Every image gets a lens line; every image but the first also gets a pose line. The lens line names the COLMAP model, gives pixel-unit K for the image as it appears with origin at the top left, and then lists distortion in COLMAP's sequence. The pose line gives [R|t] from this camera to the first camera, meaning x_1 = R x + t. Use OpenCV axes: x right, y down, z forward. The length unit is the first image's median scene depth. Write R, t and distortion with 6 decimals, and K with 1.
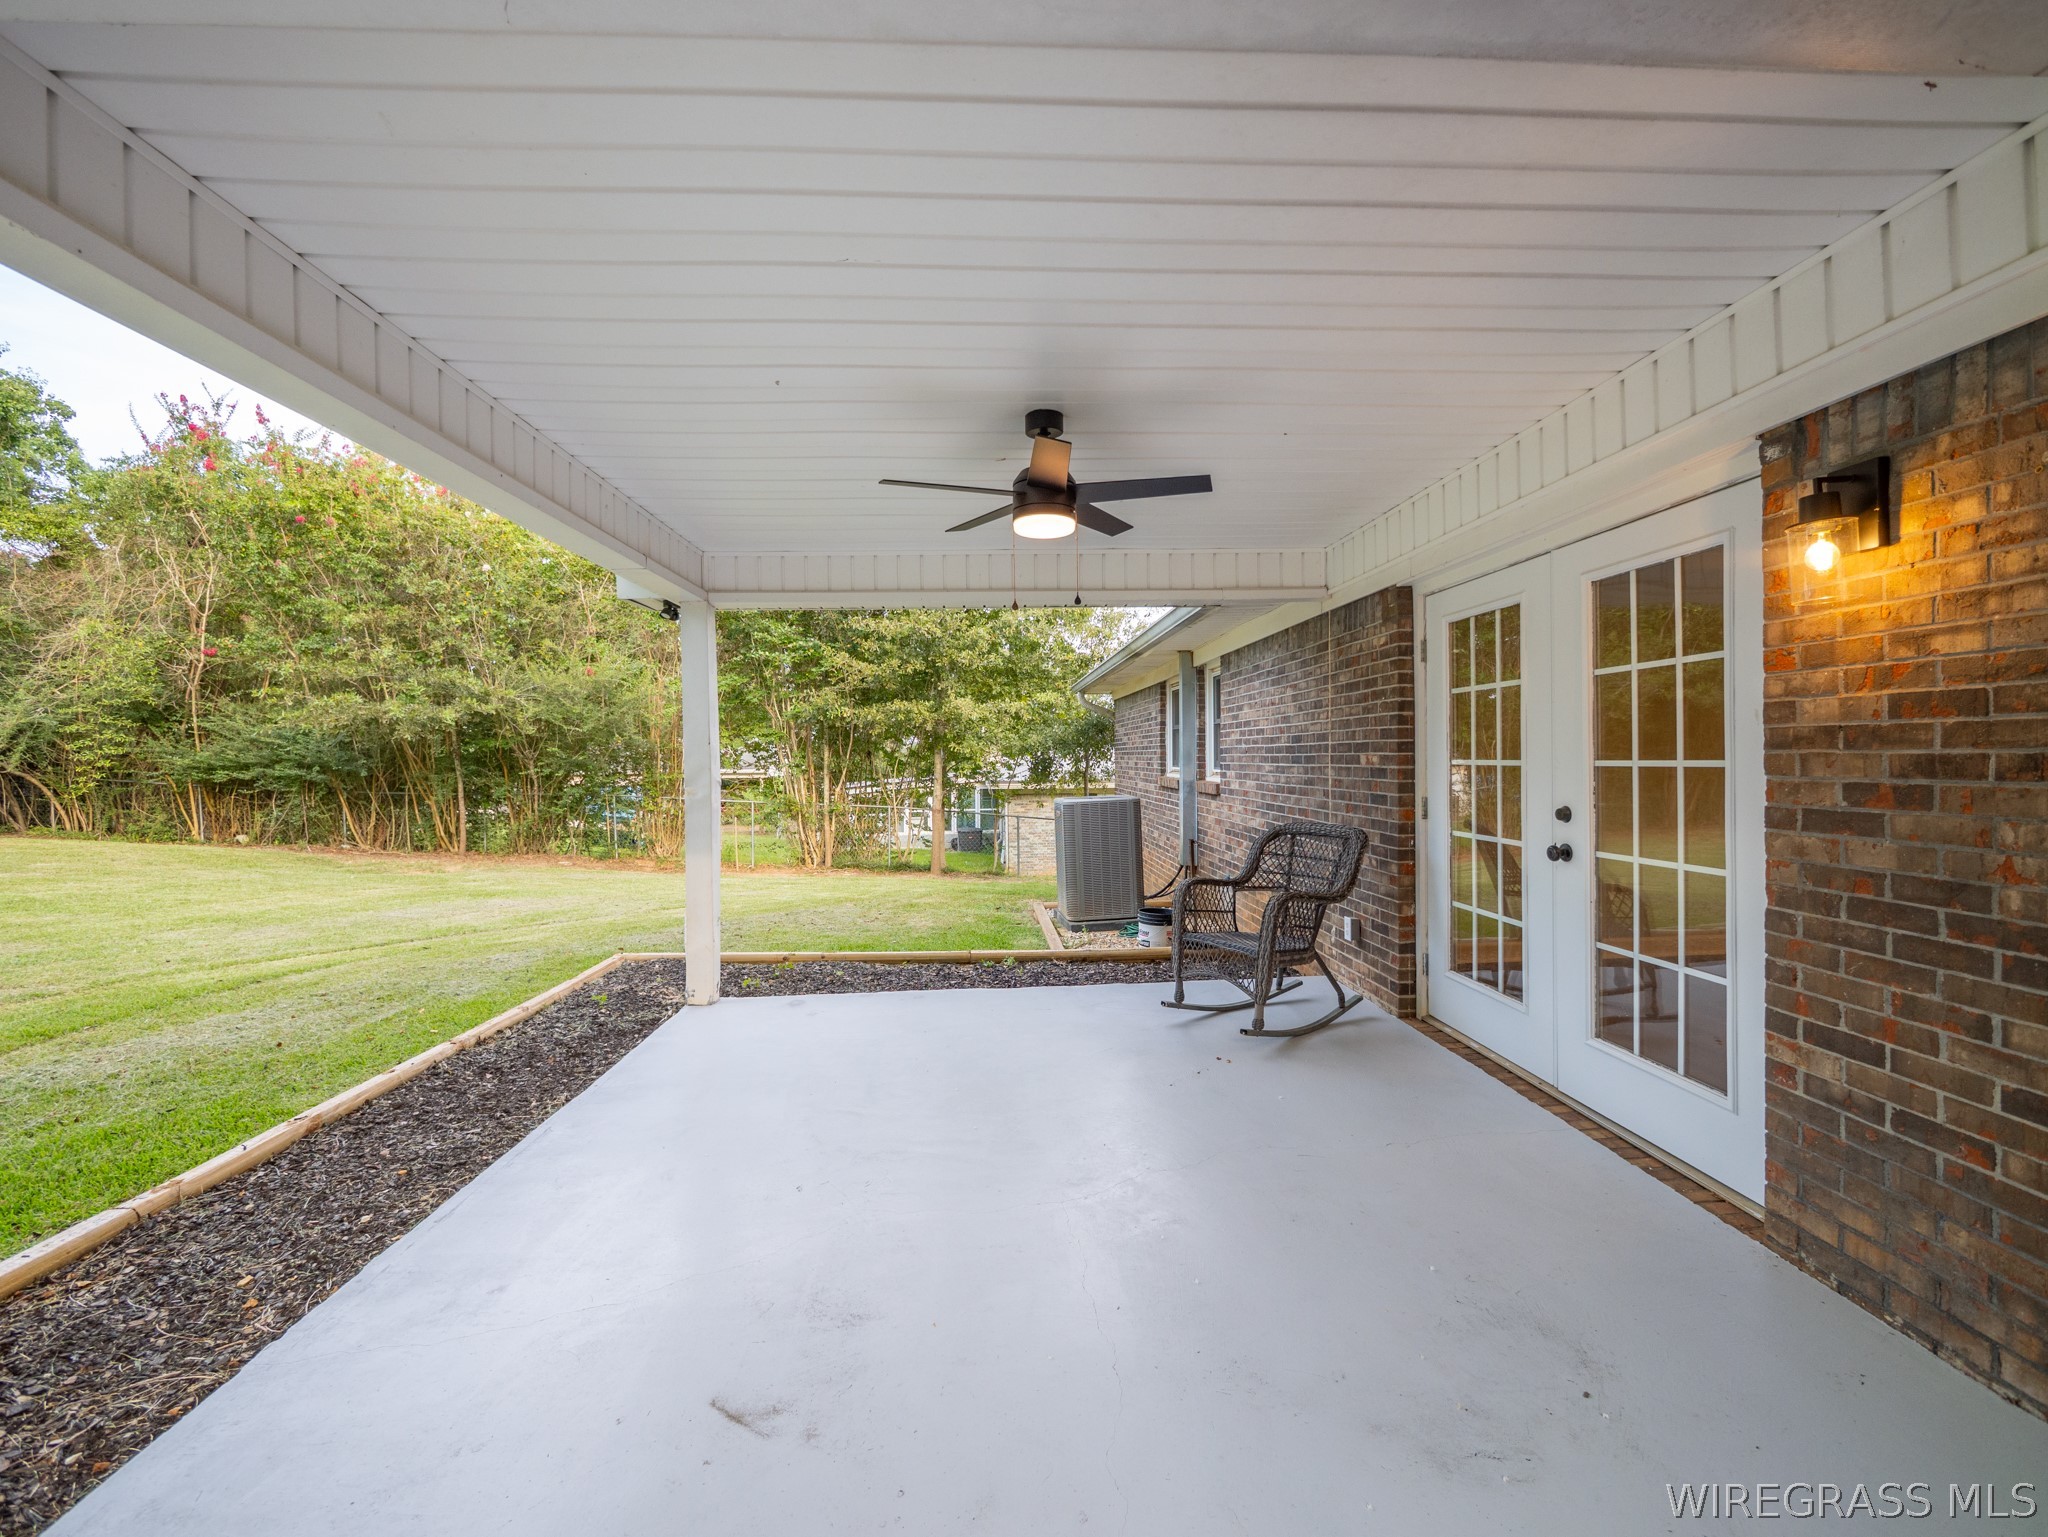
lens RADIAL K [[856.2, 0, 1023.4], [0, 856.2, 765.6], [0, 0, 1]] dist [-0.006400, 0.001201]
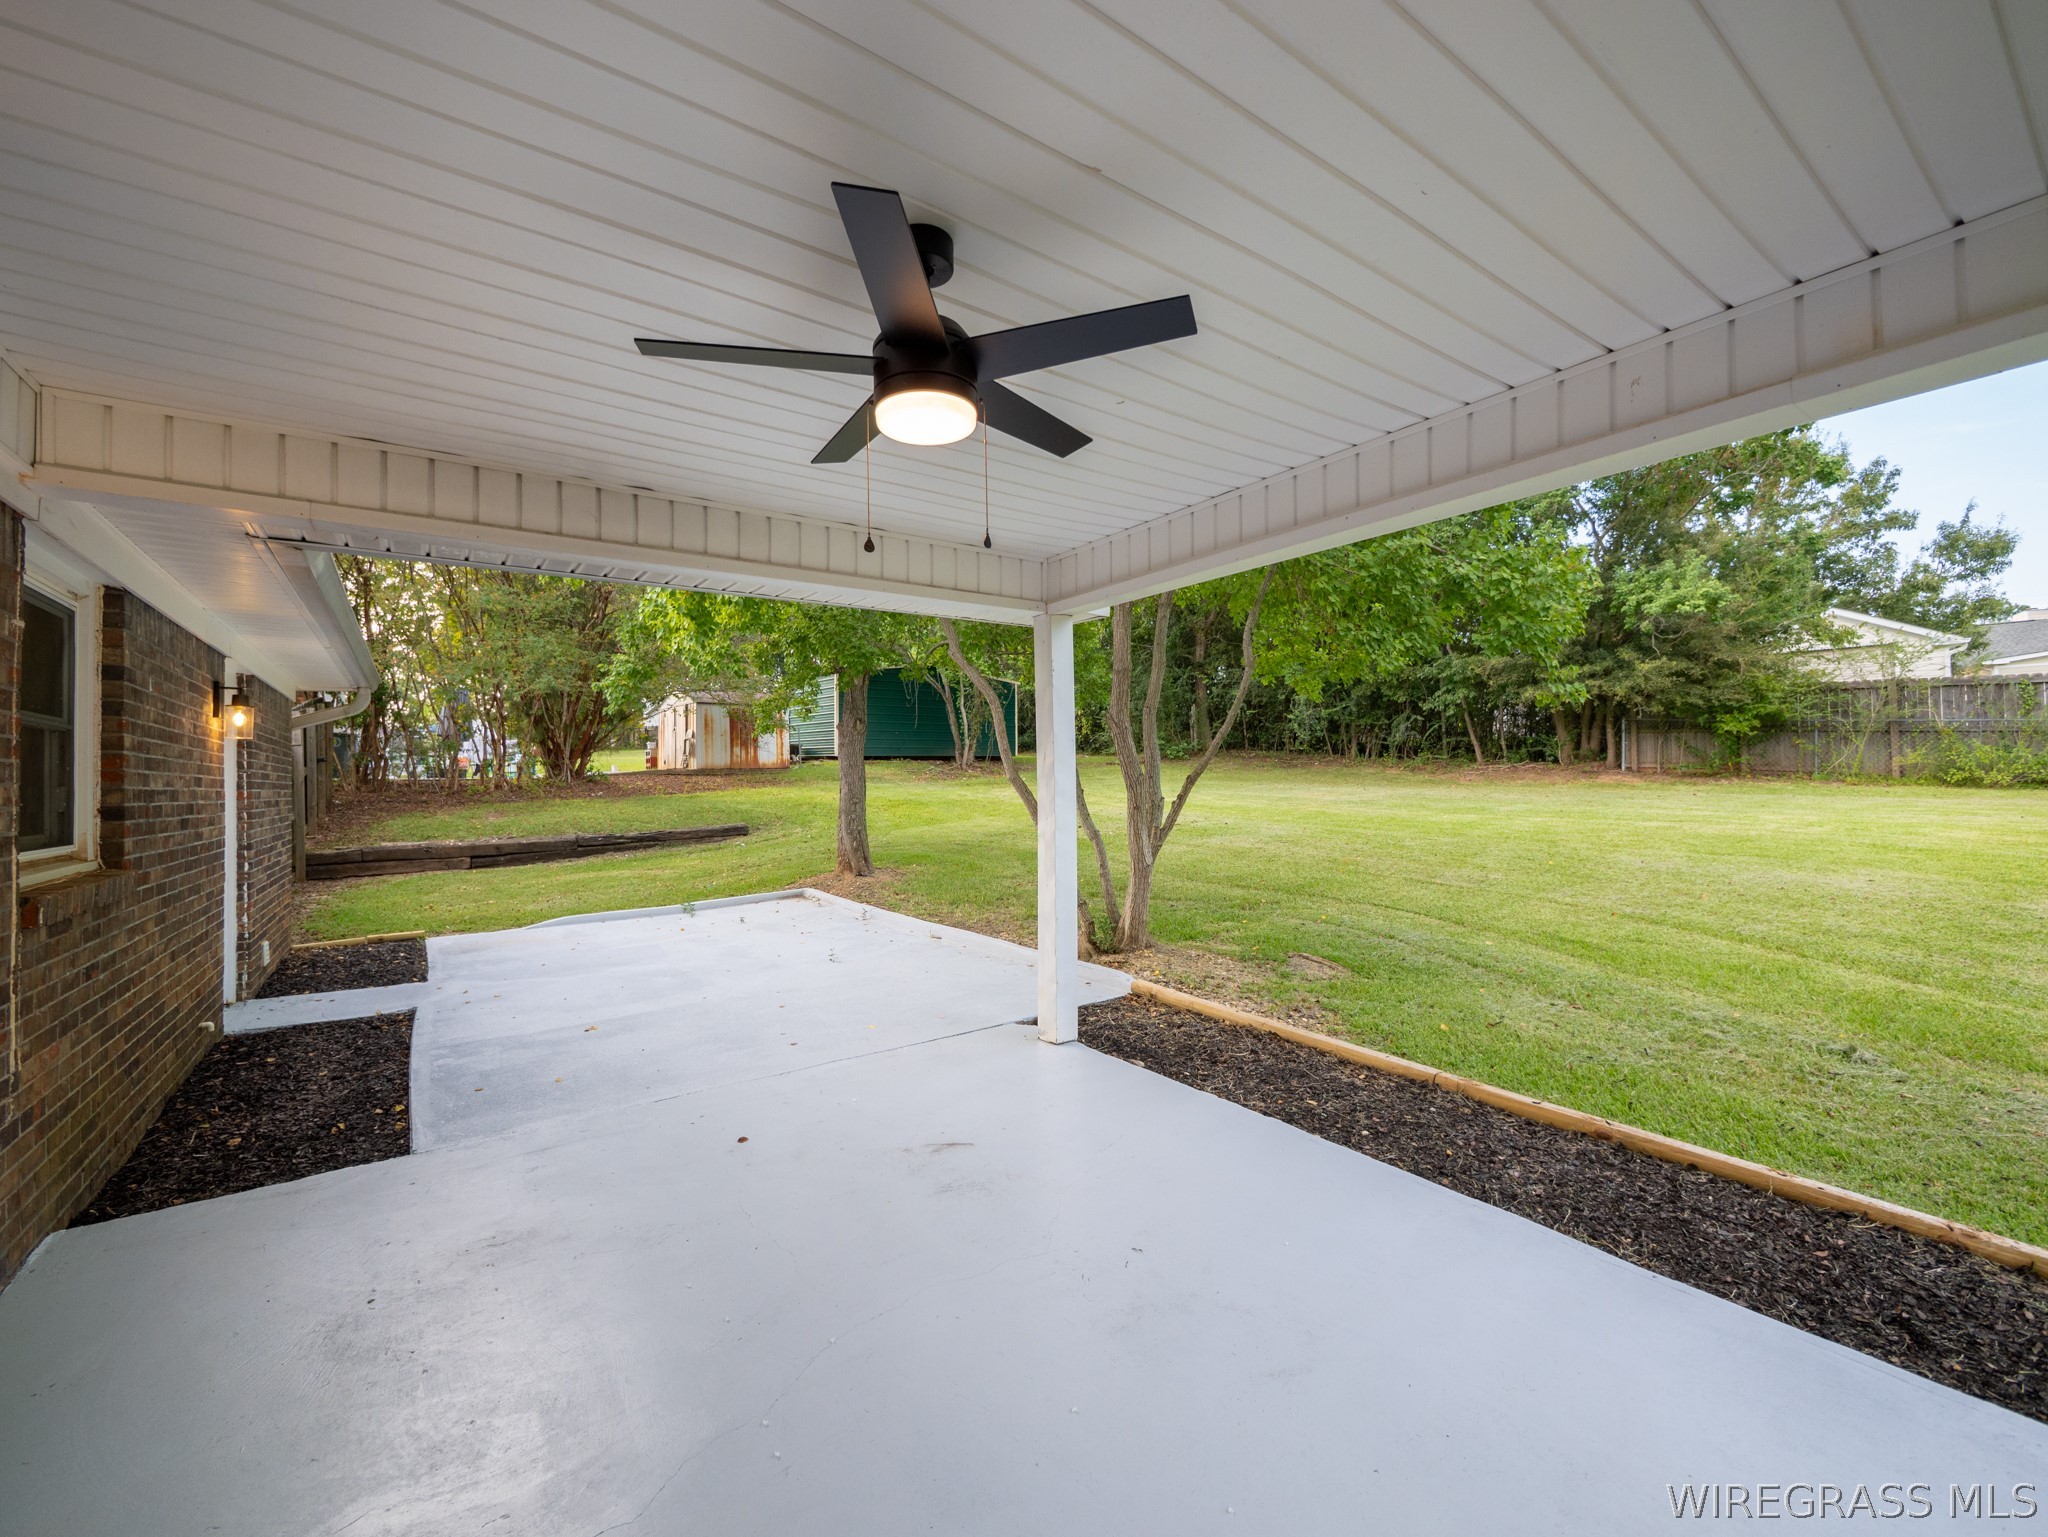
lens RADIAL K [[856.2, 0, 1023.4], [0, 856.2, 765.6], [0, 0, 1]] dist [-0.006400, 0.001201]
pose [[-0.841777, 0.015015, -0.539617, 0.444661], [0.019419, 0.999808, -0.002474, -0.040609], [0.539476, -0.012562, -0.841907, 2.273050]]
